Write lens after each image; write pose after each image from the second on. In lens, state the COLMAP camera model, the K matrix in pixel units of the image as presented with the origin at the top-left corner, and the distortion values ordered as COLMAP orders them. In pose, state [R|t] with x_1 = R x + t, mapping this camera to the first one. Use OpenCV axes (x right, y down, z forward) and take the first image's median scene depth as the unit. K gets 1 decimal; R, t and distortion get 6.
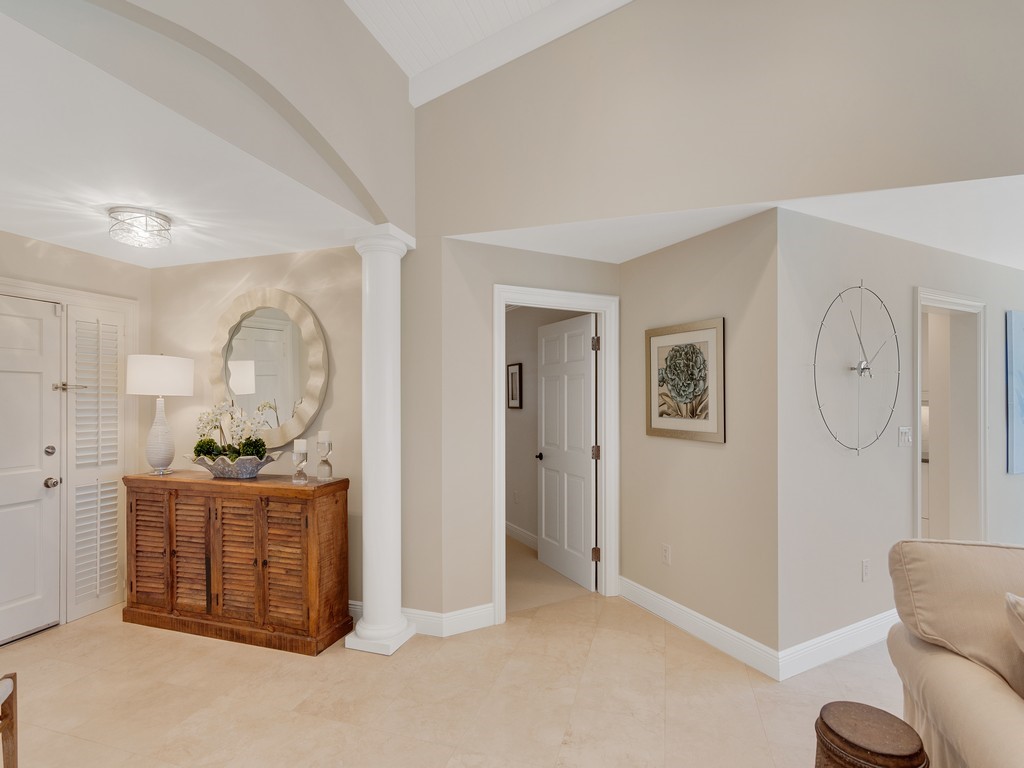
lens RADIAL K [[496.2, 0, 513.5], [0, 496.2, 393.5], [0, 0, 1]] dist [-0.006953, 0.001305]
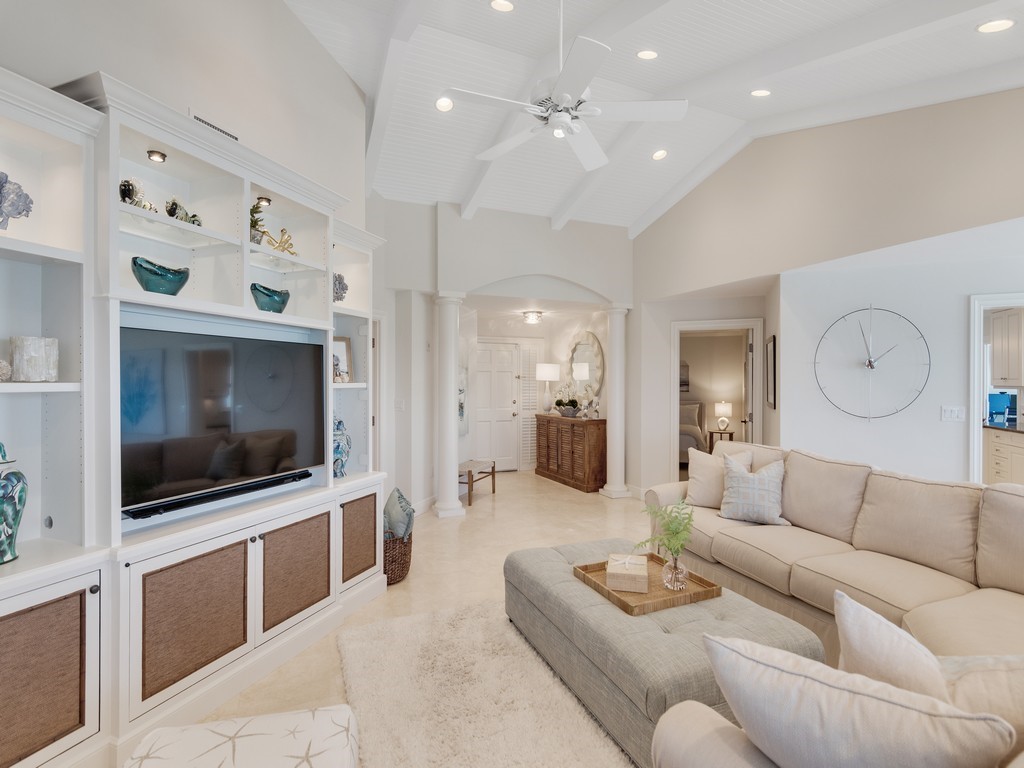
lens RADIAL K [[496.2, 0, 507.8], [0, 496.2, 383.2], [0, 0, 1]] dist [-0.006953, 0.001305]
pose [[0.651061, 0.006298, -0.758999, 1.012138], [-0.000736, 0.999970, 0.007667, -0.001221], [0.759025, -0.004433, 0.651047, -0.715494]]
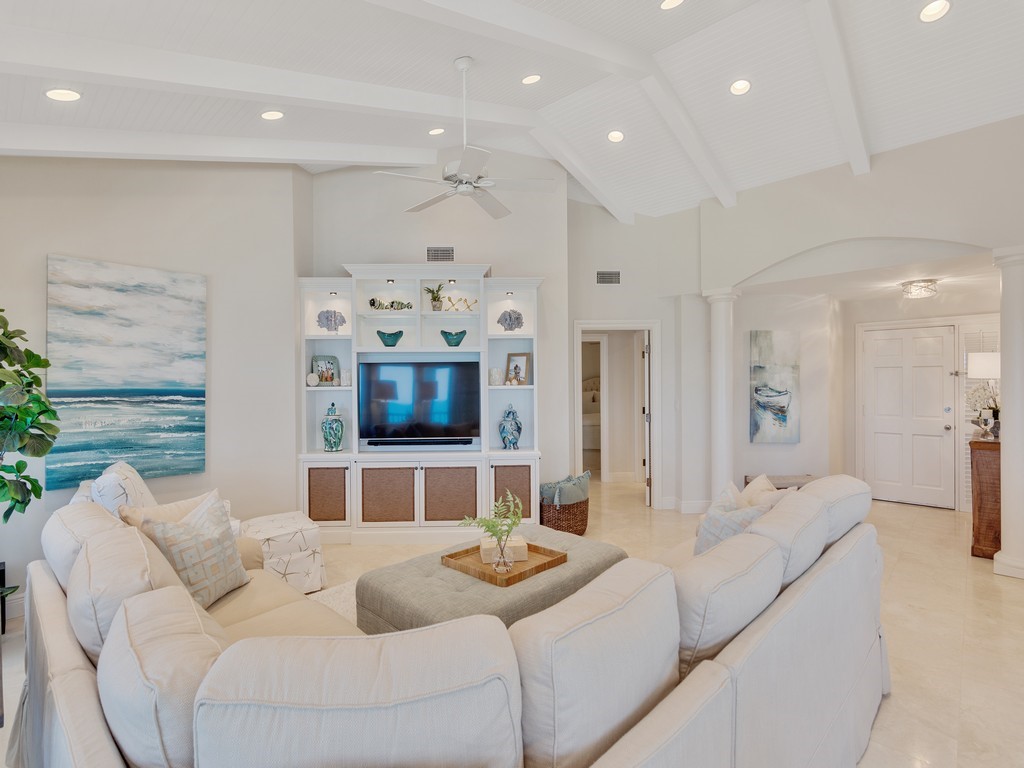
lens RADIAL K [[496.2, 0, 516.0], [0, 496.2, 386.1], [0, 0, 1]] dist [-0.006953, 0.001305]
pose [[-0.435686, 0.011124, -0.900030, 1.359717], [0.013337, 0.999894, 0.005902, -0.000123], [0.900000, -0.009433, -0.435788, 0.382303]]
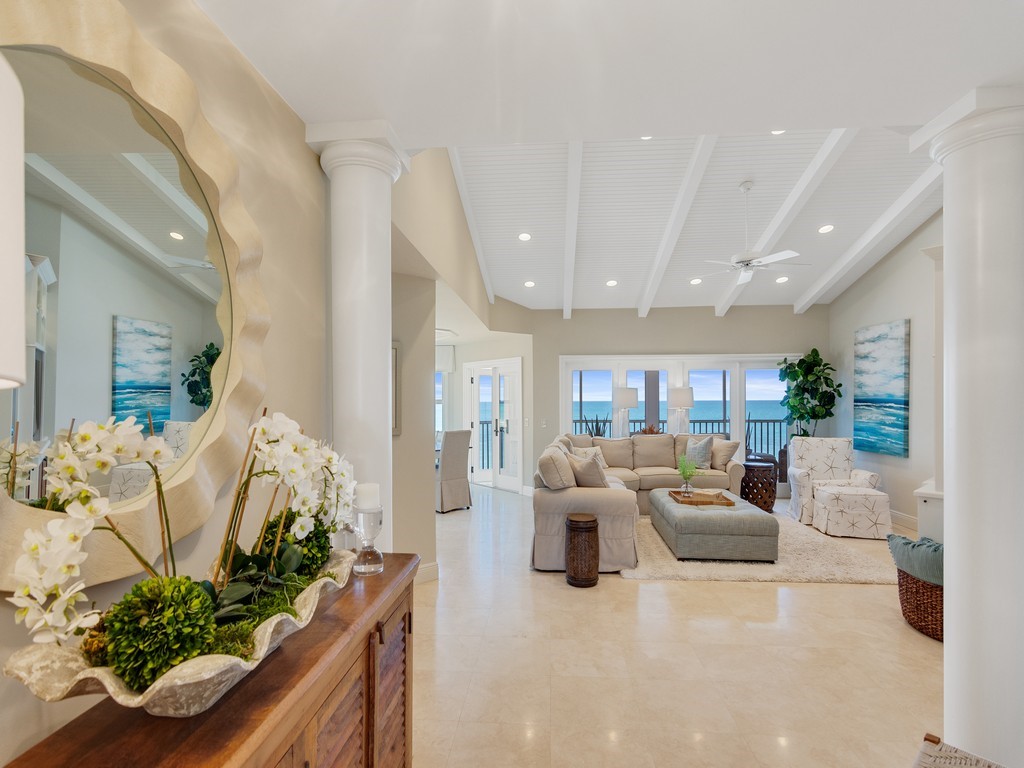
lens RADIAL K [[496.2, 0, 504.8], [0, 496.2, 404.6], [0, 0, 1]] dist [-0.006953, 0.001305]
pose [[-0.197629, -0.003460, 0.980271, -0.885564], [-0.000450, 0.999994, 0.003439, 0.018648], [-0.980277, 0.000239, -0.197629, 0.889690]]
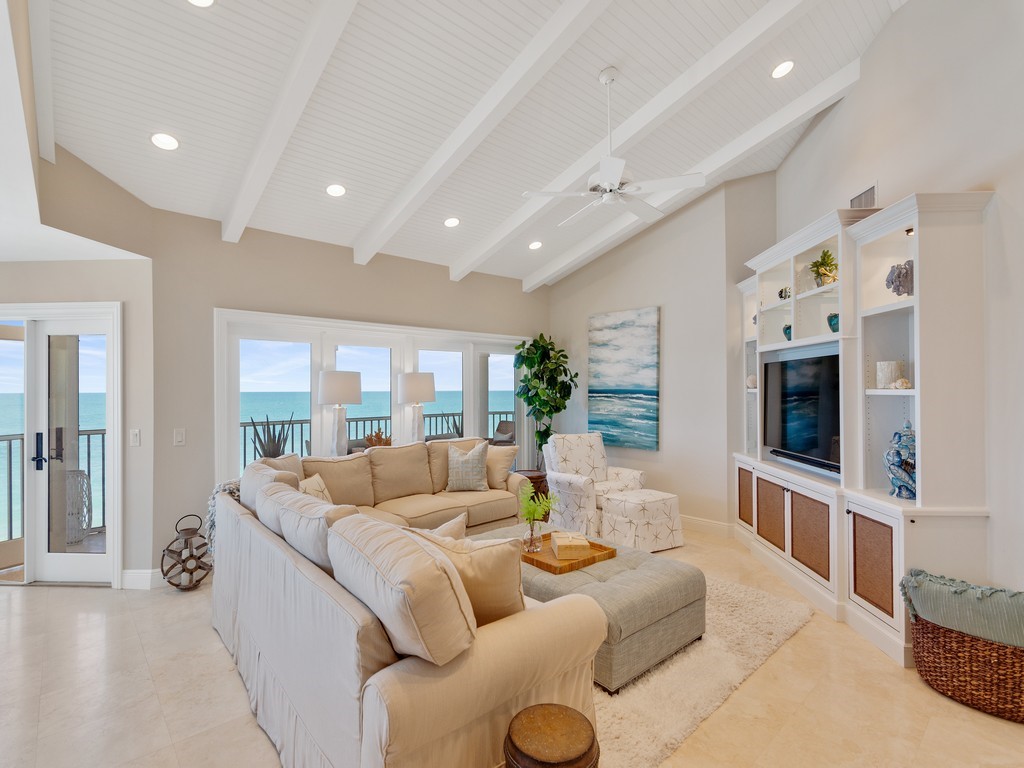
lens RADIAL K [[496.2, 0, 509.6], [0, 496.2, 383.8], [0, 0, 1]] dist [-0.006953, 0.001305]
pose [[-0.856514, 0.011338, 0.515998, 0.126814], [0.002960, 0.999850, -0.017055, 0.011557], [-0.516115, -0.013080, -0.856420, 0.849521]]
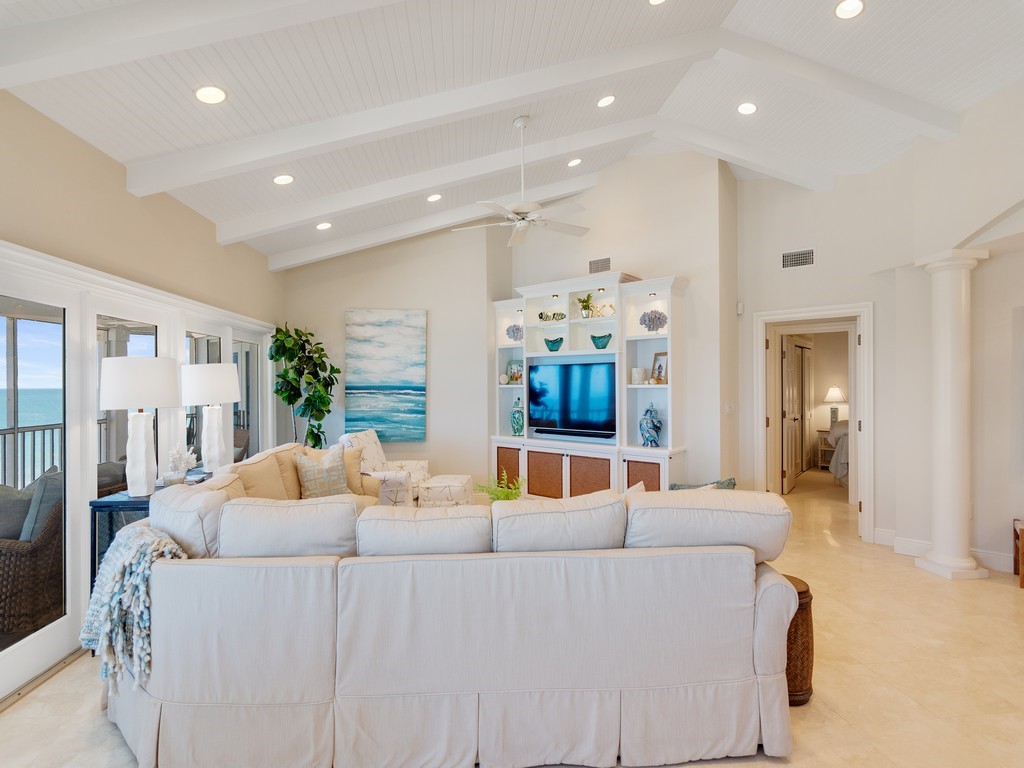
lens RADIAL K [[496.2, 0, 511.0], [0, 496.2, 385.9], [0, 0, 1]] dist [-0.006953, 0.001305]
pose [[-0.922704, 0.009283, -0.385398, 0.999433], [0.009648, 0.999953, 0.000986, 0.005605], [0.385389, -0.002809, -0.922750, 0.986166]]
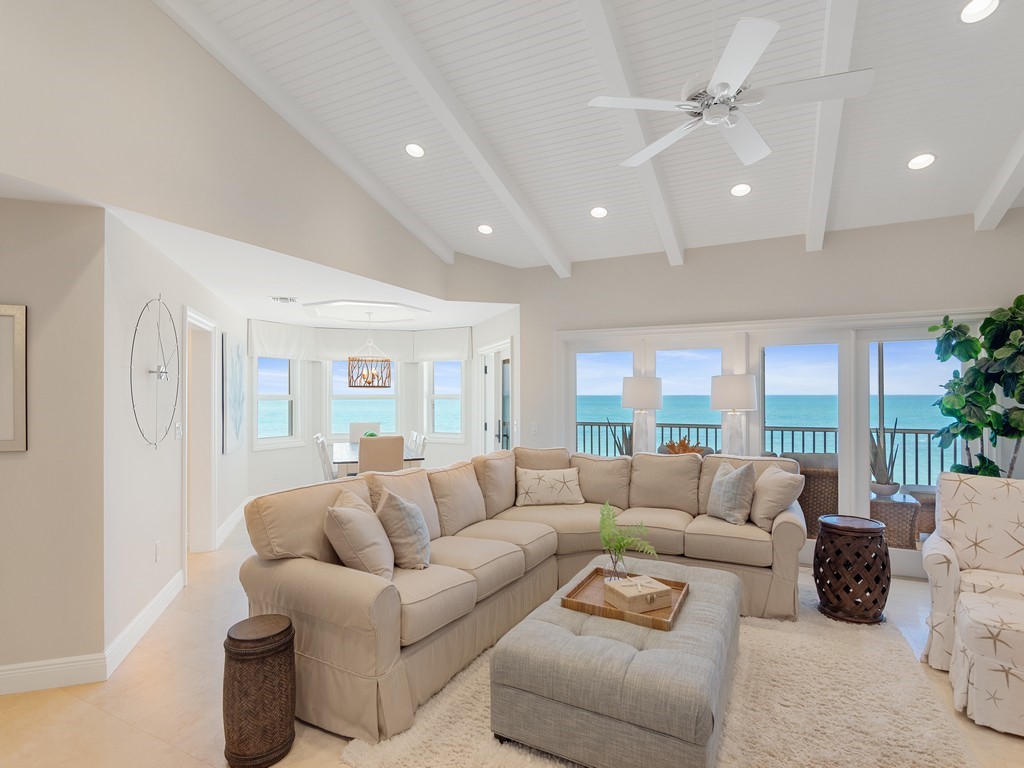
lens RADIAL K [[518.0, 0, 495.7], [0, 518.0, 390.7], [0, 0, 1]] dist [-0.007275, -0.000156]
pose [[0.182133, 0.002585, 0.983271, -0.318679], [-0.001008, 0.999997, -0.002442, -0.006801], [-0.983273, -0.000546, 0.182134, 0.023033]]
